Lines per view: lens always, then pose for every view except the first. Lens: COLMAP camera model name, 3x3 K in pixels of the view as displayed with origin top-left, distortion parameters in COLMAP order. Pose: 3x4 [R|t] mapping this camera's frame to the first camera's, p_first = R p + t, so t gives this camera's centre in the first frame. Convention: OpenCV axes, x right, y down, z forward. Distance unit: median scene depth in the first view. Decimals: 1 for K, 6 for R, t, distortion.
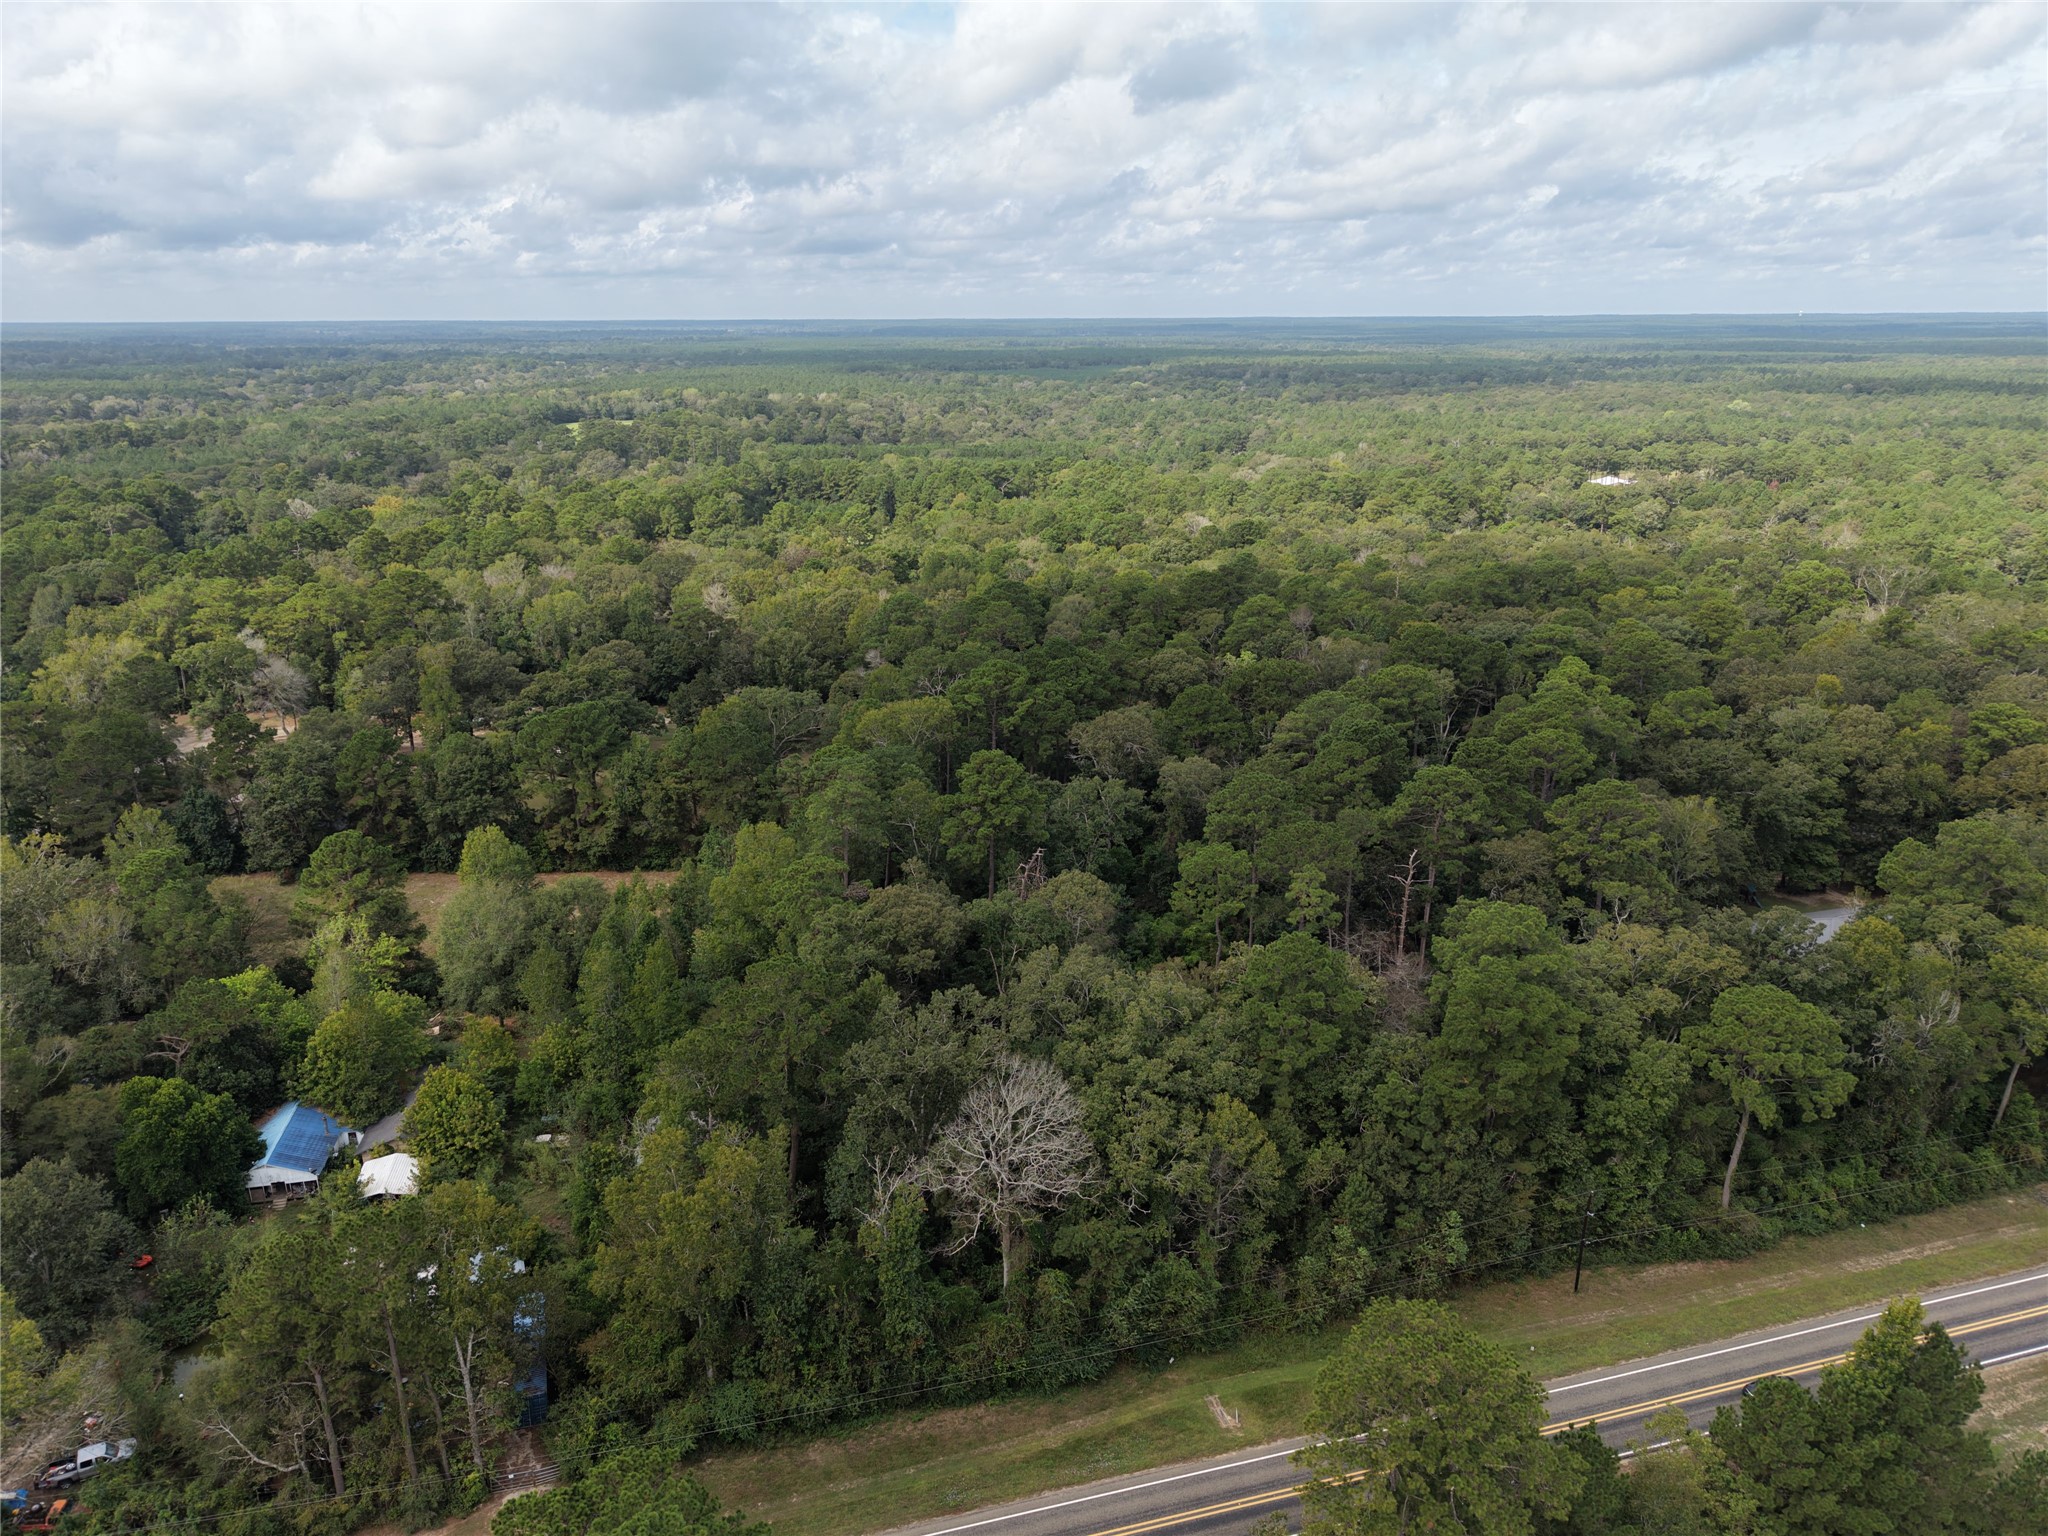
lens RADIAL K [[1371.2, 0, 1024.0], [0, 1371.2, 768.0], [0, 0, 1]] dist [0.035644, -0.032724]
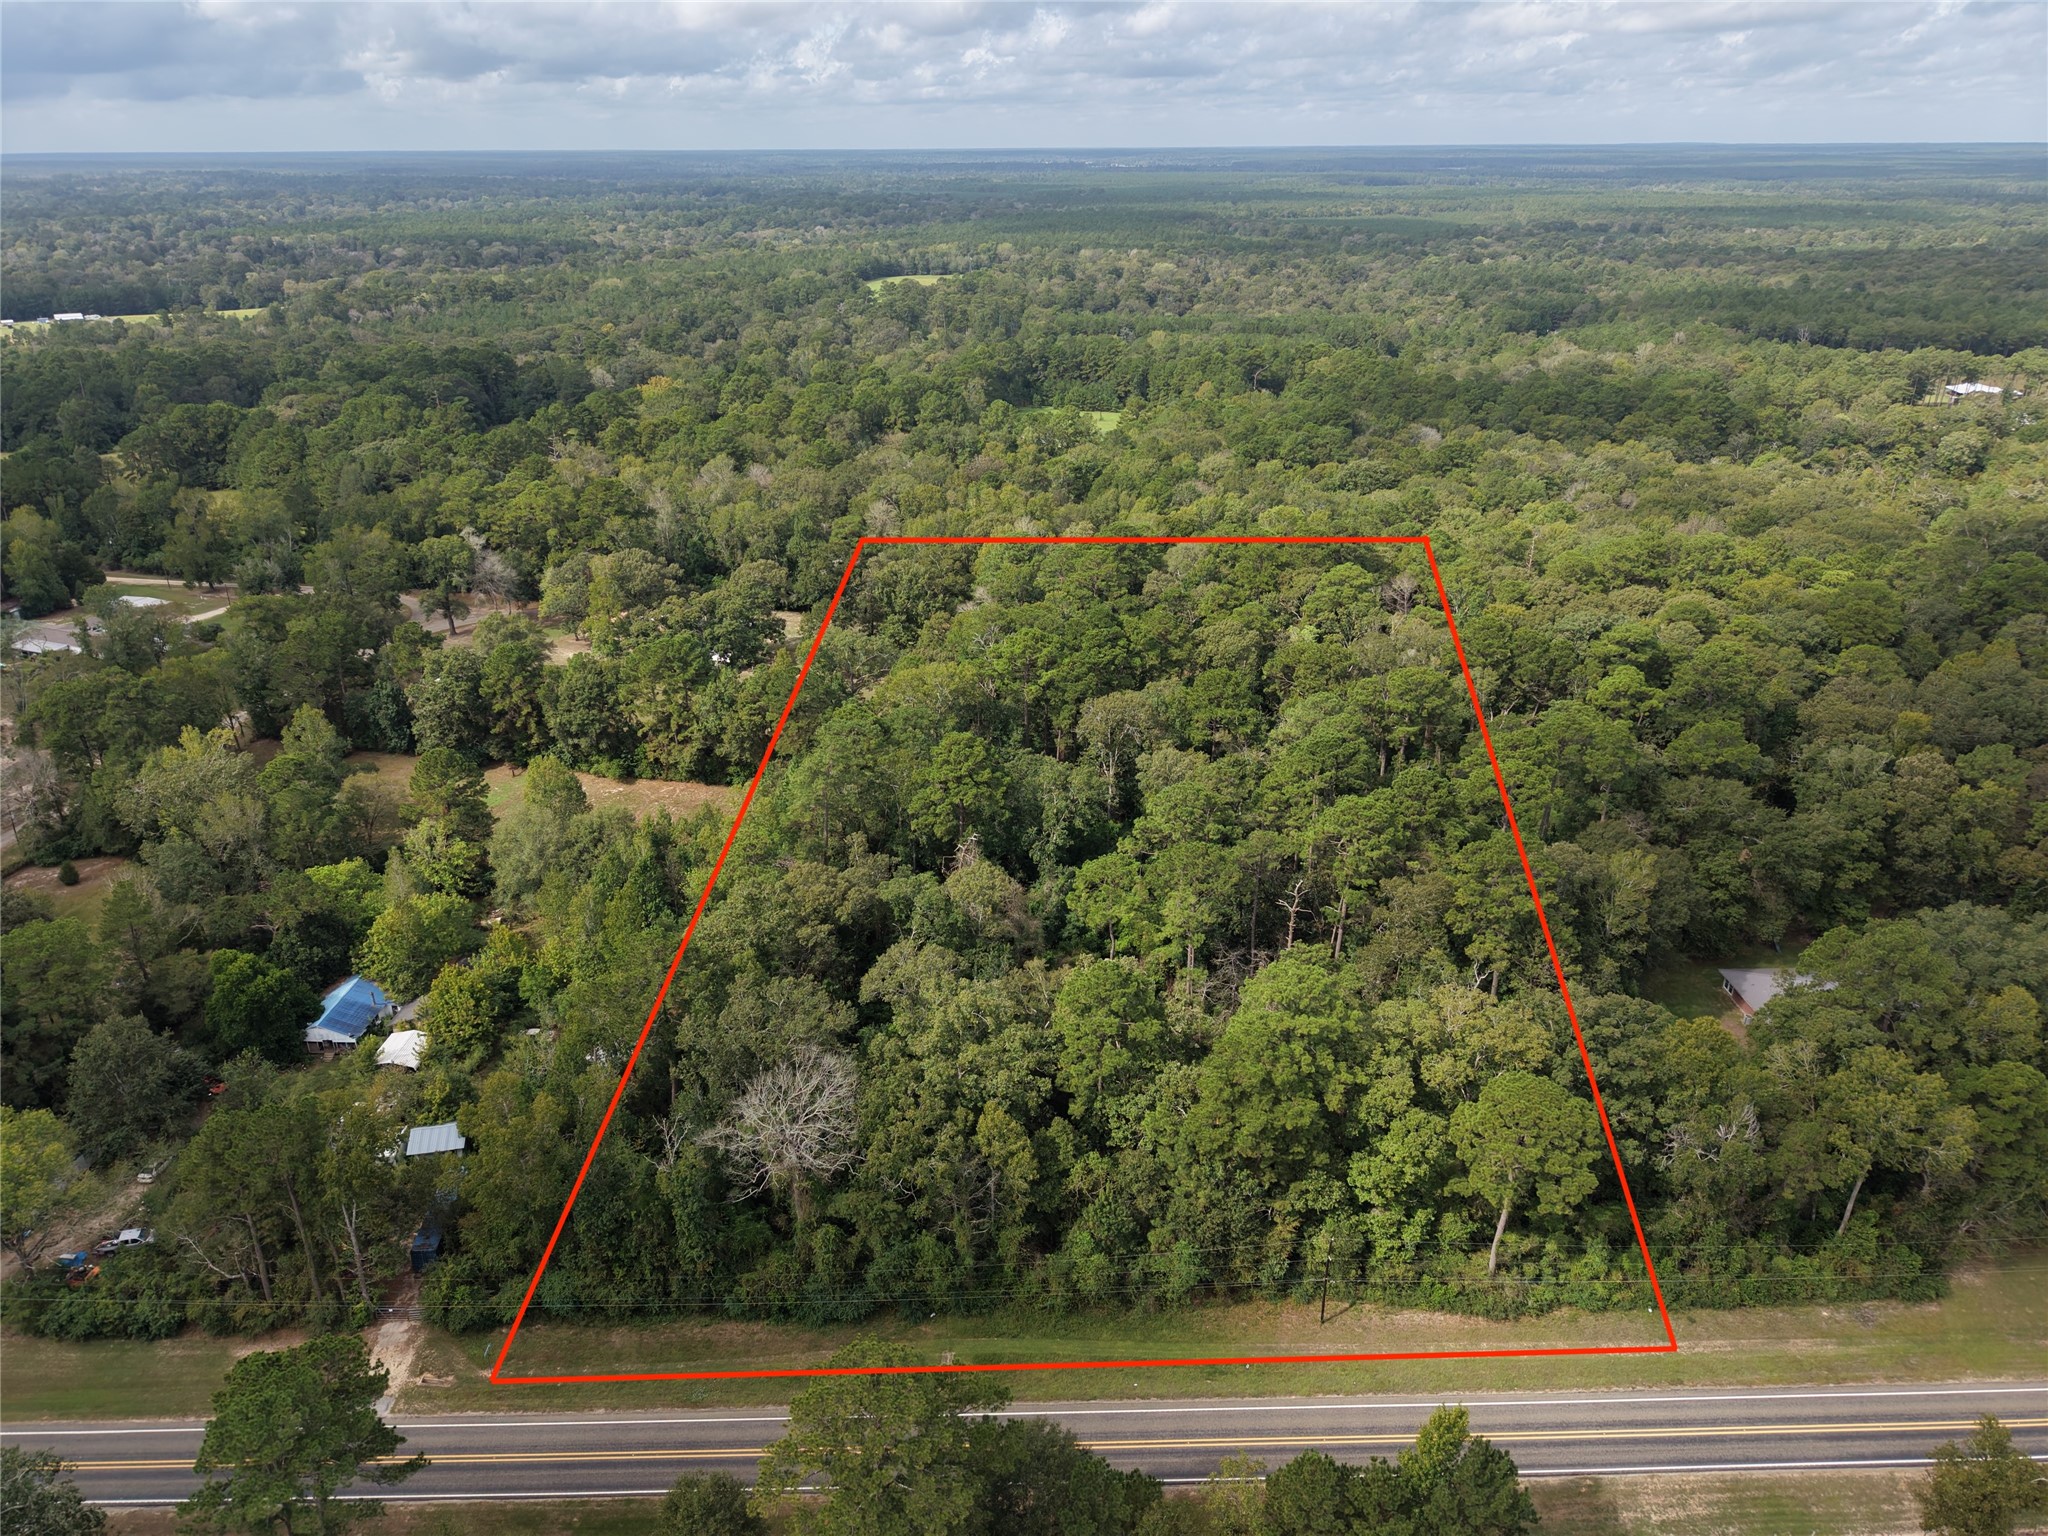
lens RADIAL K [[1360.6, 0, 1027.0], [0, 1360.6, 778.4], [0, 0, 1]] dist [0.047618, -0.055227]
pose [[0.969198, 0.103386, -0.223531, 0.283306], [-0.076302, 0.989015, 0.126596, -0.122584], [0.234164, -0.105641, 0.966440, -0.037349]]
